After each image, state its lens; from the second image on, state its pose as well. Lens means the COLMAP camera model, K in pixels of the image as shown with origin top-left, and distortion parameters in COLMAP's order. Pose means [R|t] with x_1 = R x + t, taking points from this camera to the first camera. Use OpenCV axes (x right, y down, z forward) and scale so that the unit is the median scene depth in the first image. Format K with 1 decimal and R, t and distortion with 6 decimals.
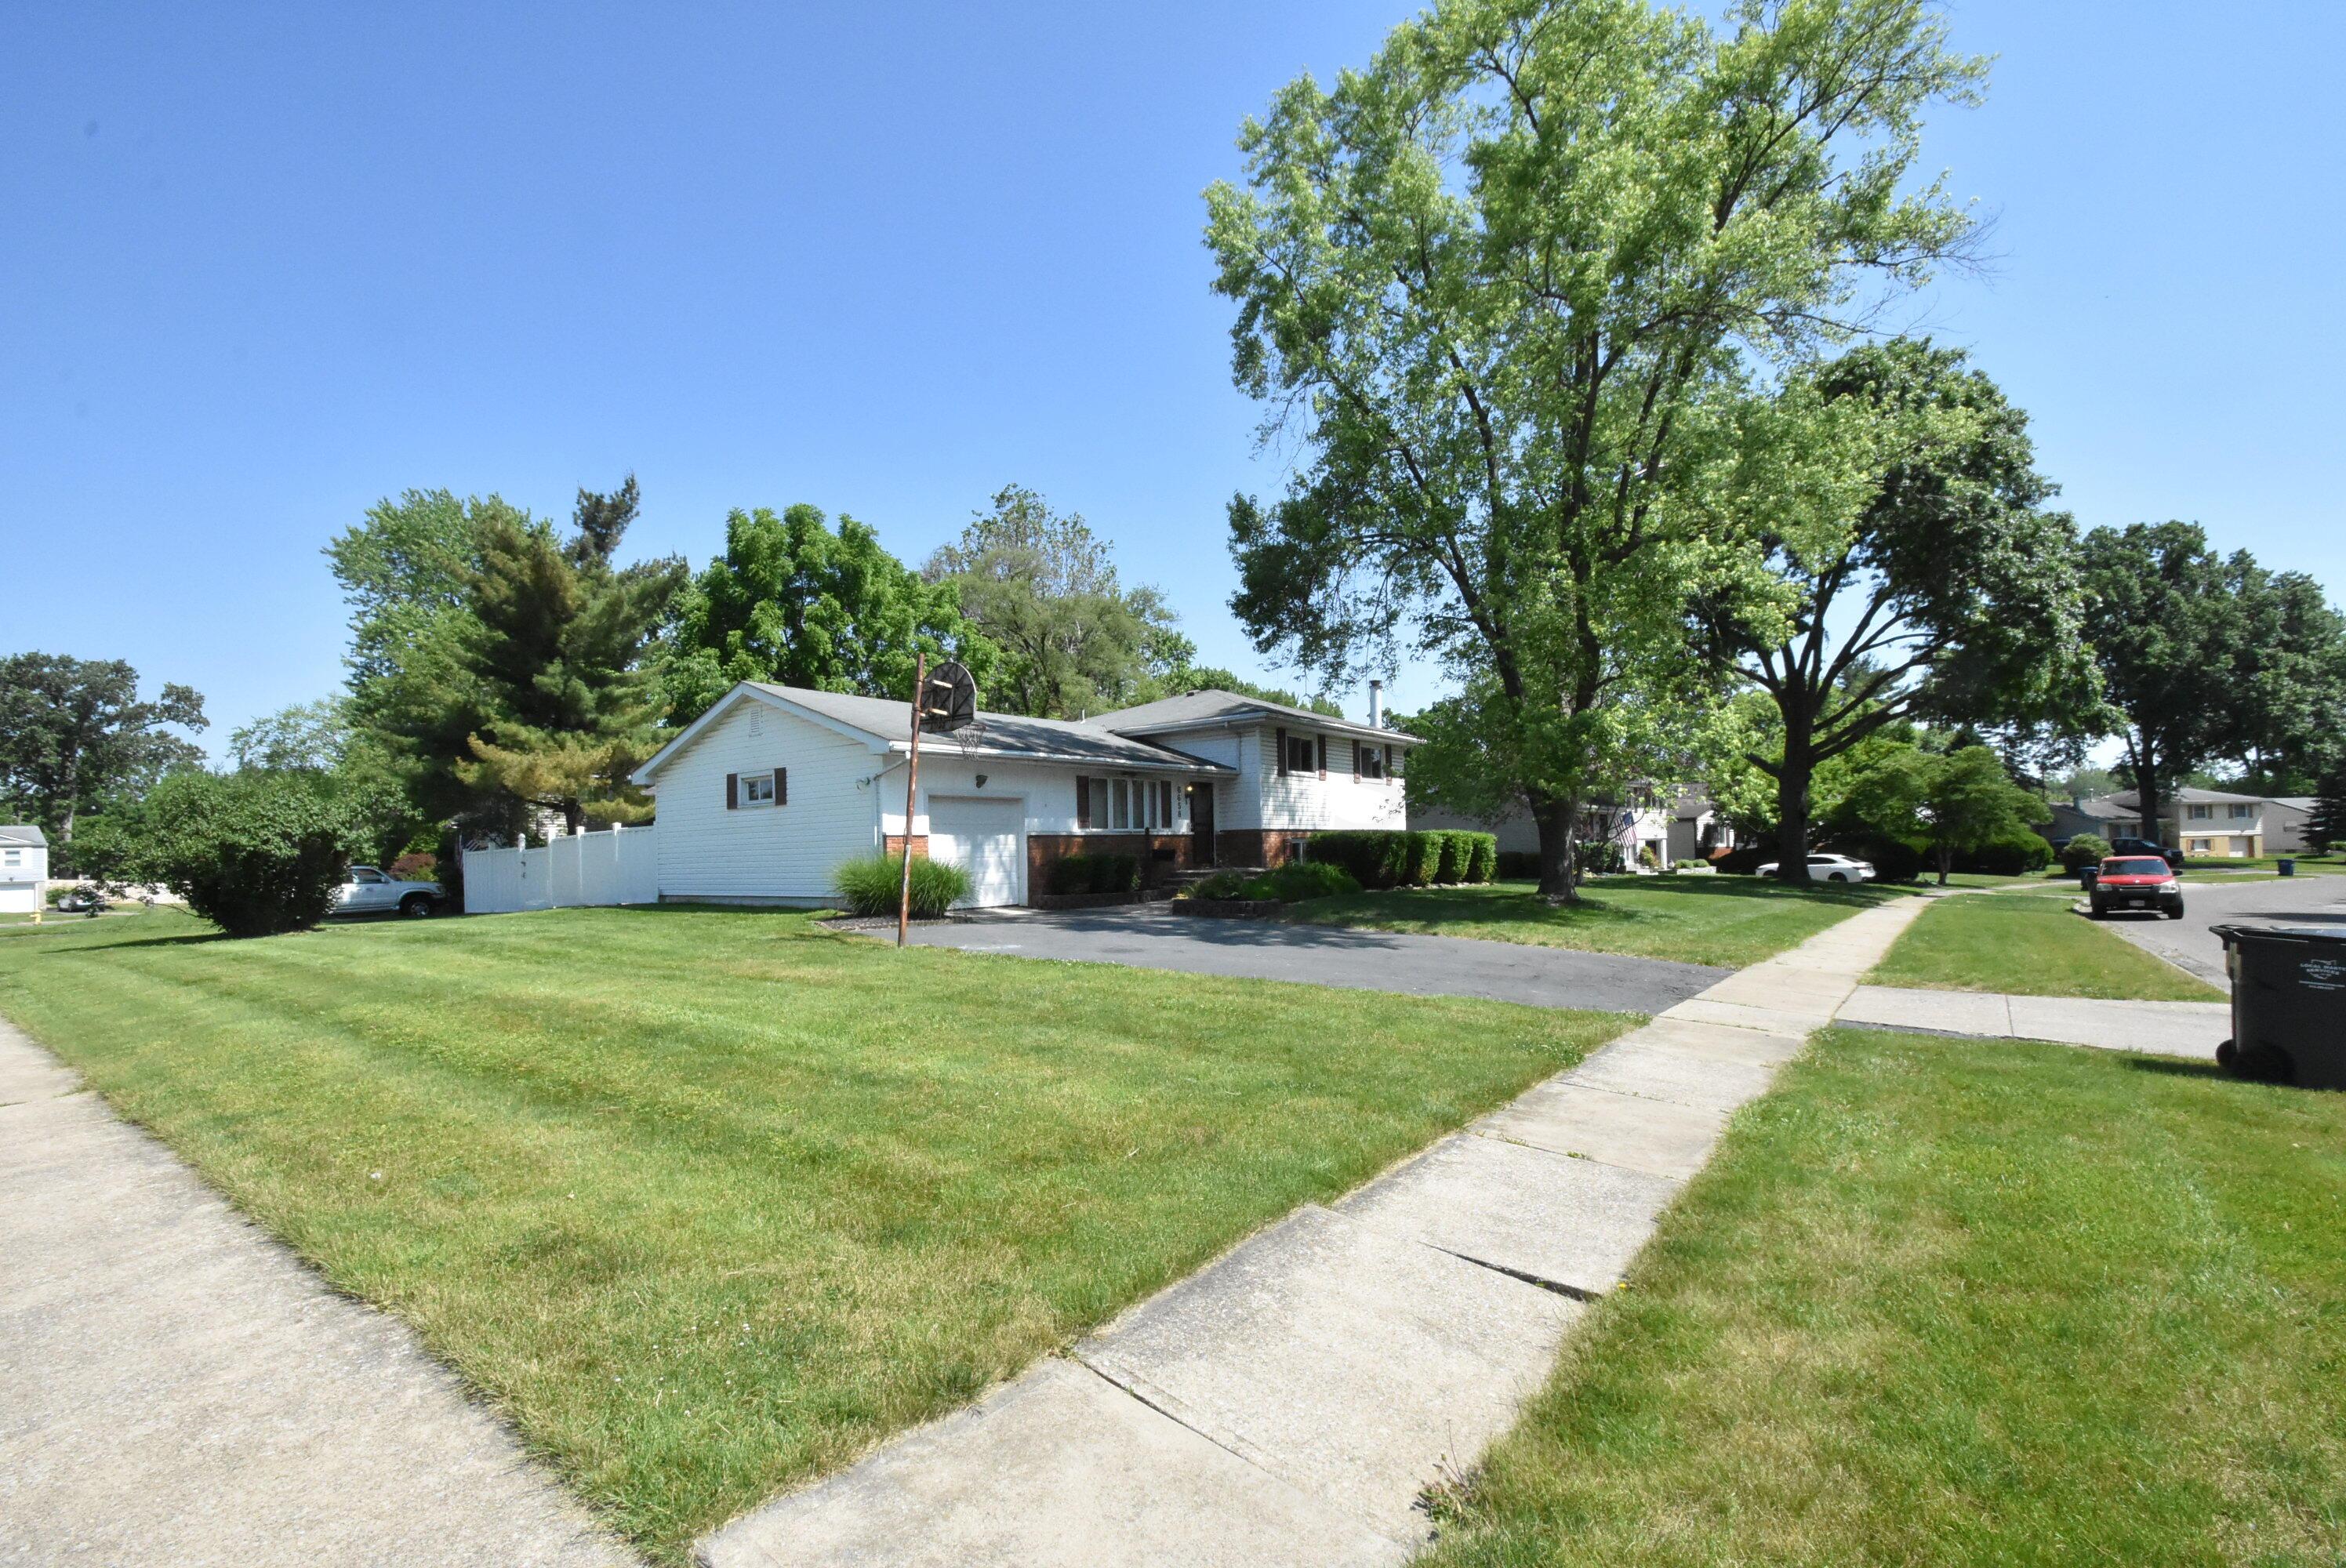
lens RADIAL K [[976.1, 0, 1160.1], [0, 976.1, 823.5], [0, 0, 1]] dist [0.038146, 0.000096]
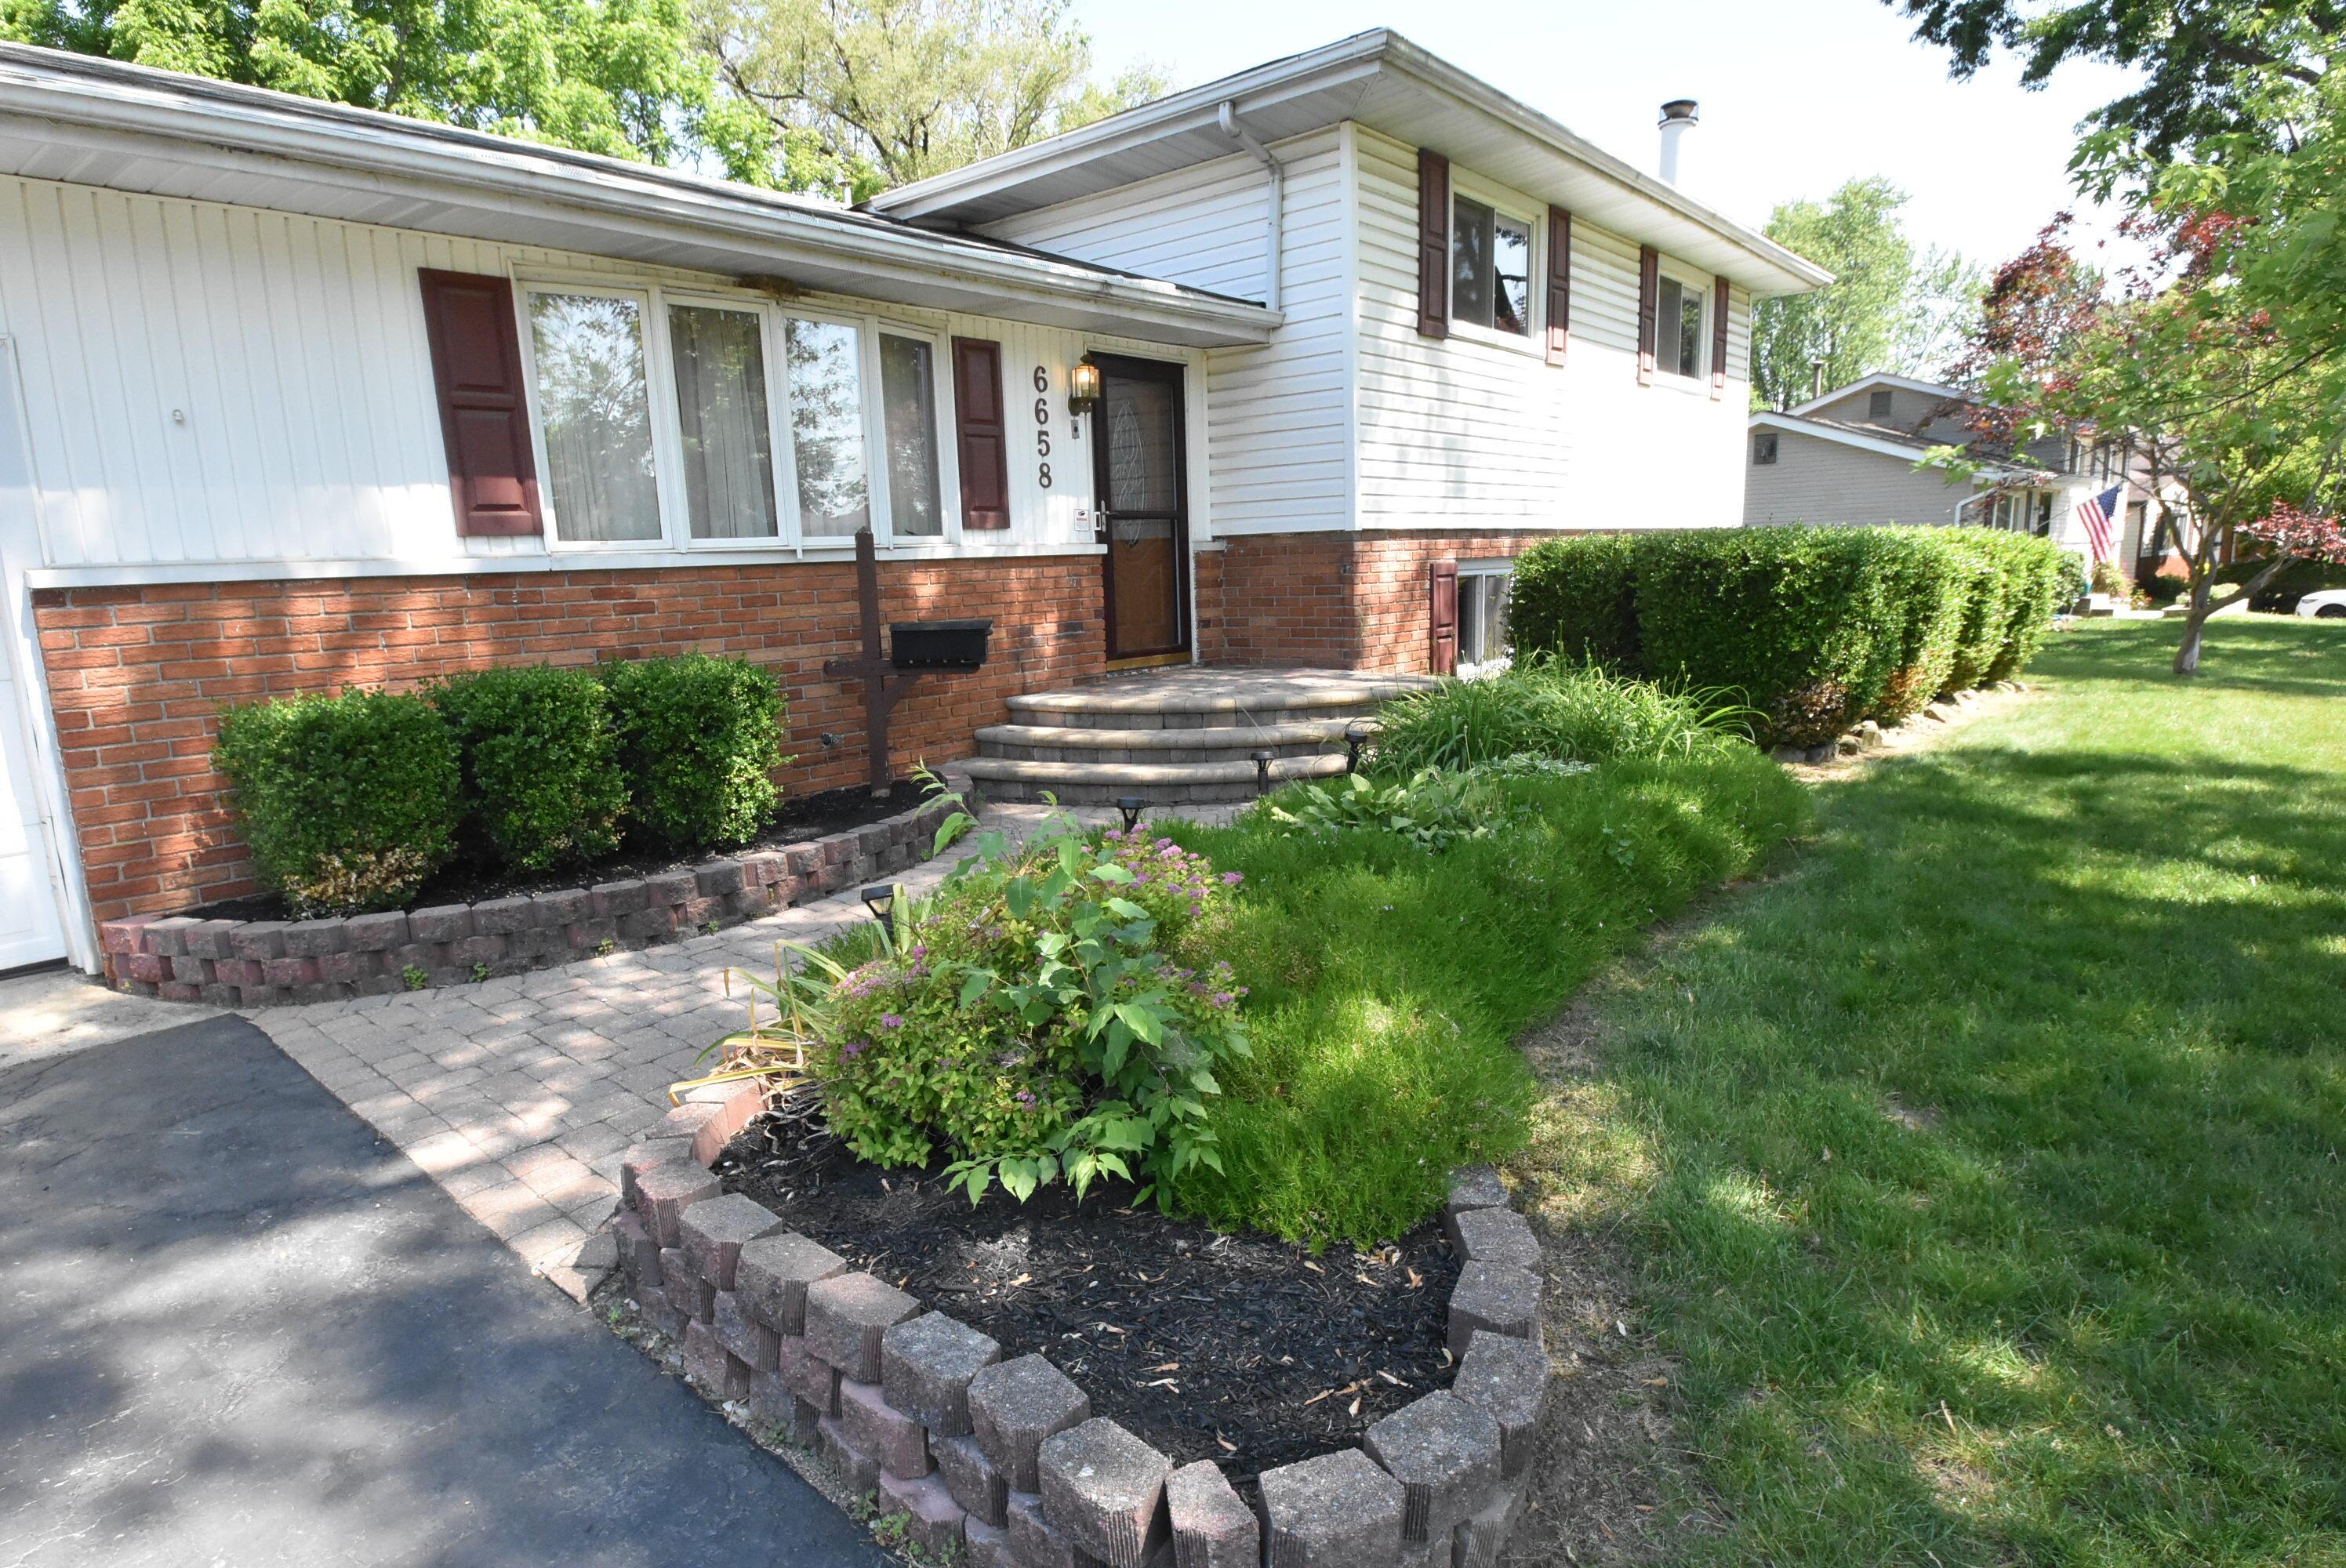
lens RADIAL K [[1192.8, 0, 1173.0], [0, 1192.8, 784.0], [0, 0, 1]] dist [-0.000891, -0.017077]
pose [[0.999121, -0.001576, -0.041901, 0.077211], [0.010573, 0.976474, 0.215375, 0.002764], [0.040576, -0.215629, 0.975632, 0.752463]]
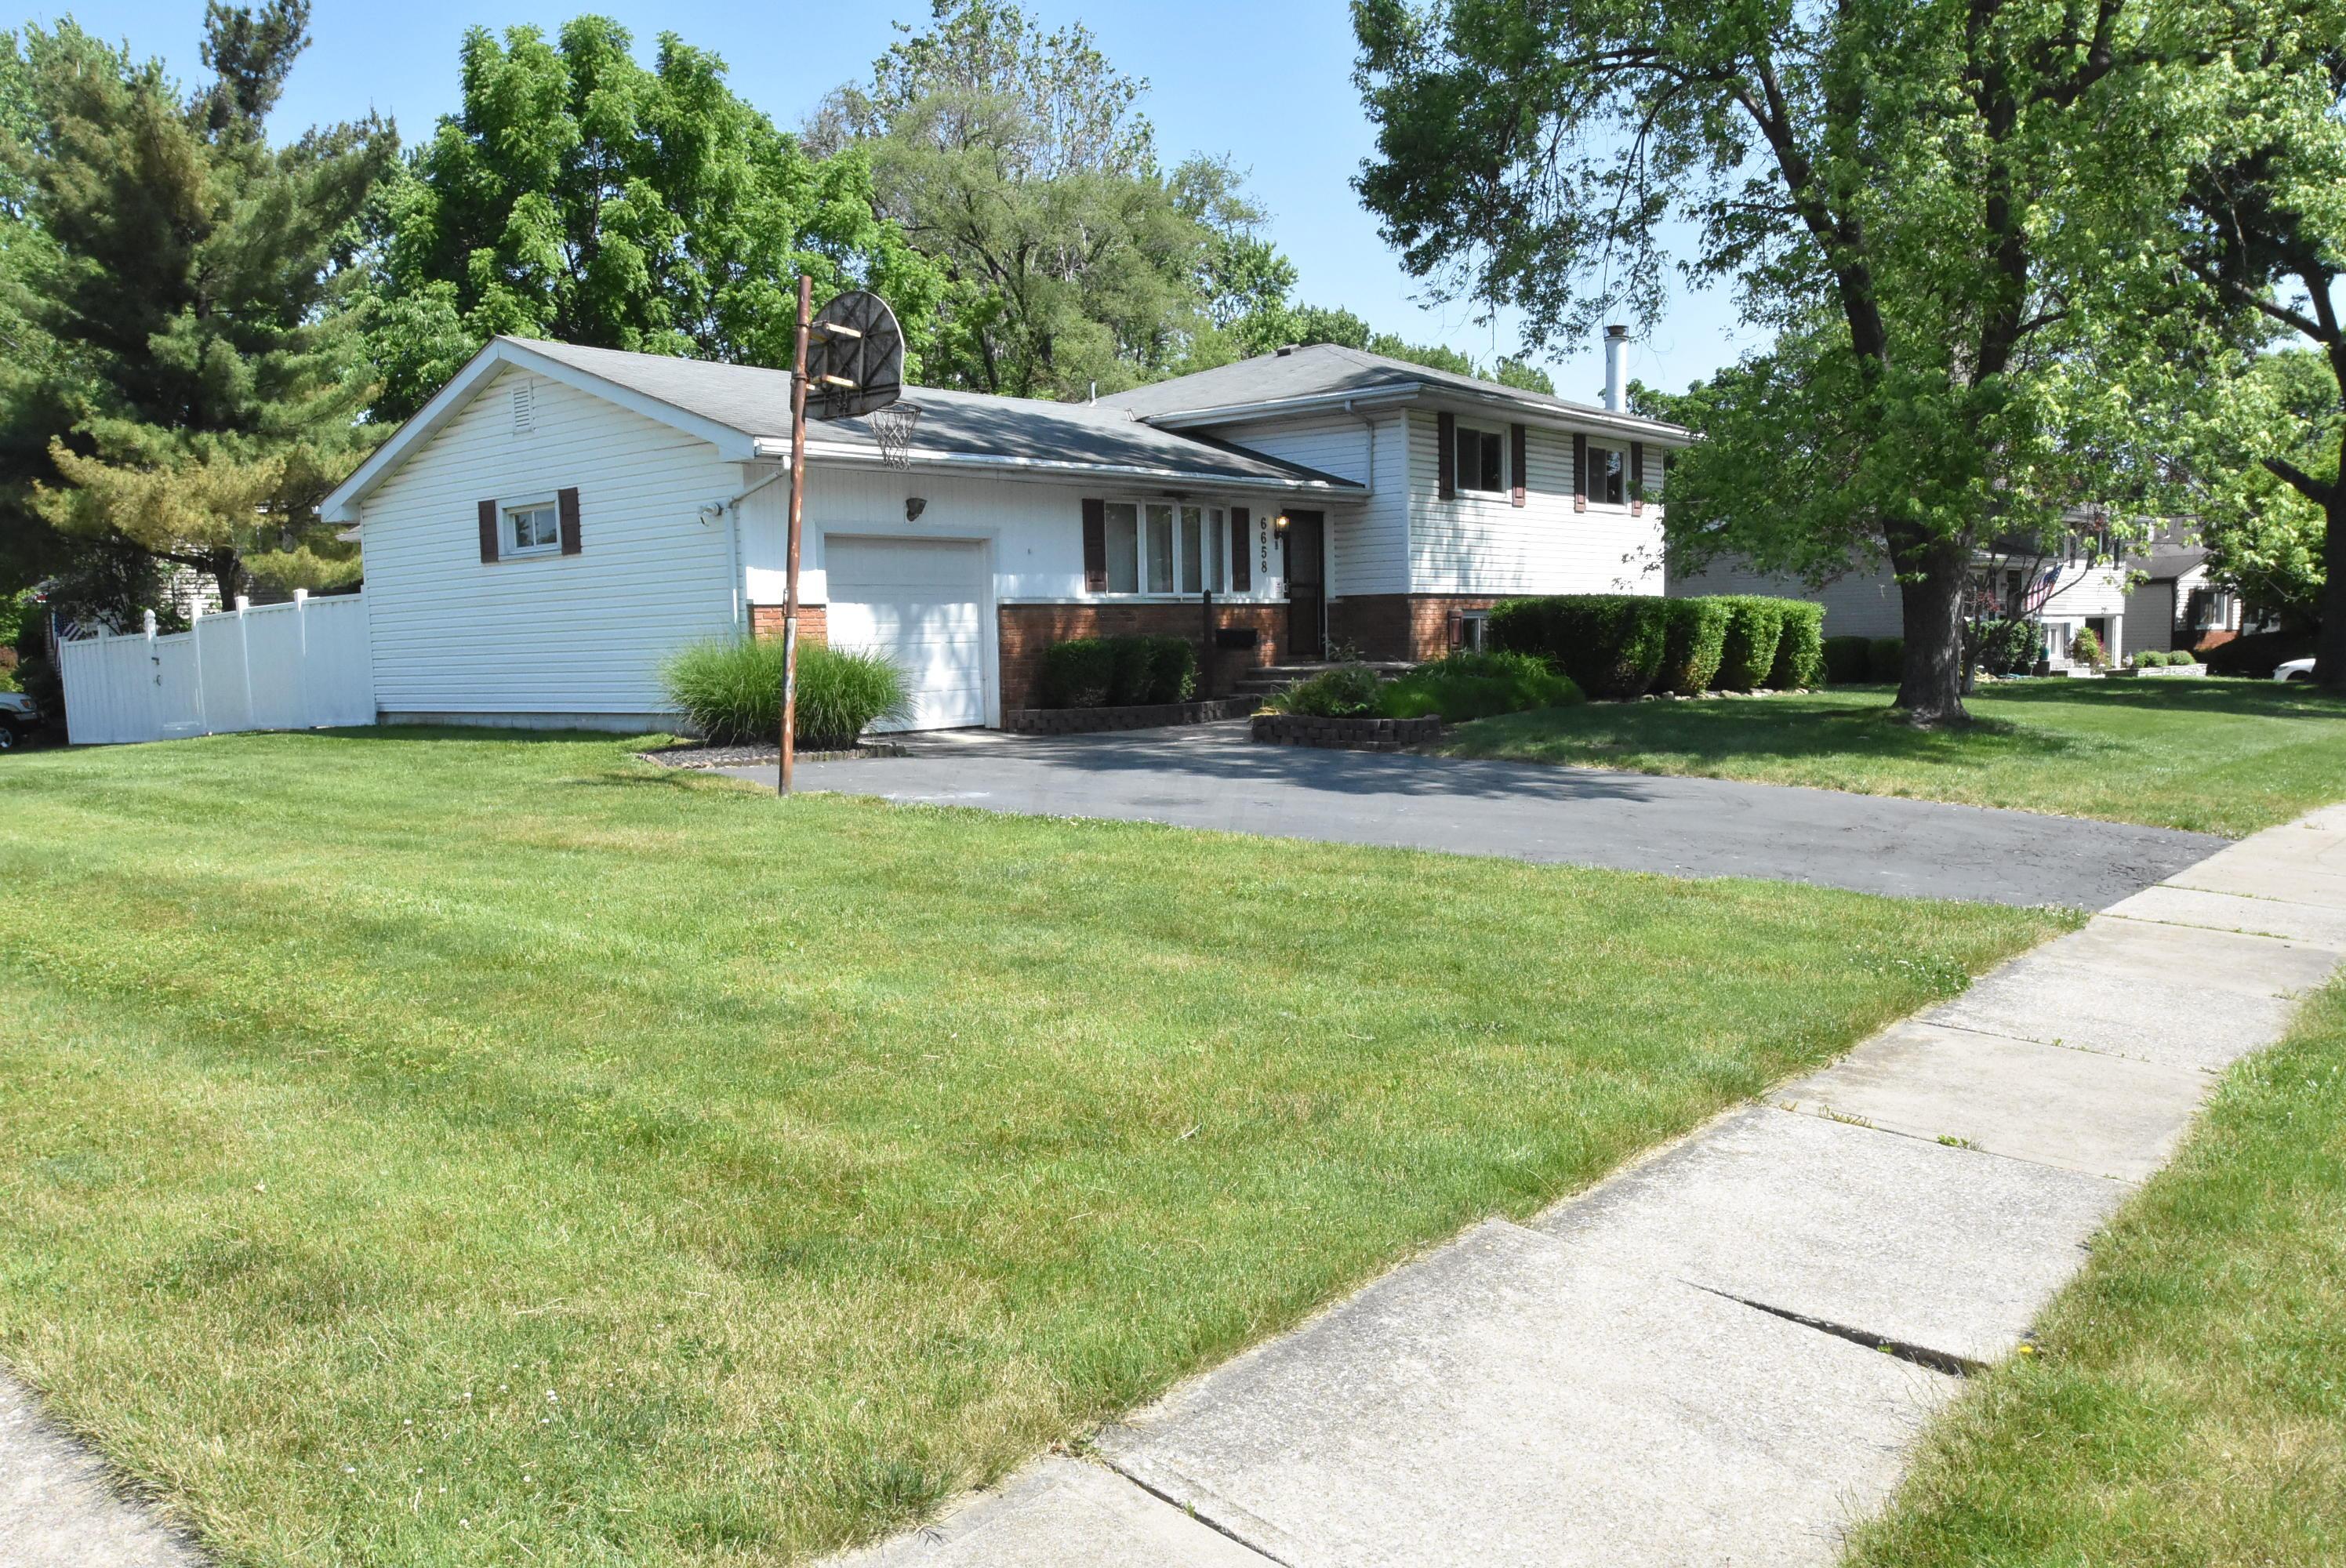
lens RADIAL K [[1699.8, 0, 1173.0], [0, 1699.8, 784.0], [0, 0, 1]] dist [-0.003973, 0.005783]
pose [[0.999485, 0.001468, -0.032068, -0.001468], [0.002137, 0.993694, 0.112104, 0.004964], [0.032030, -0.112115, 0.993179, 0.006132]]
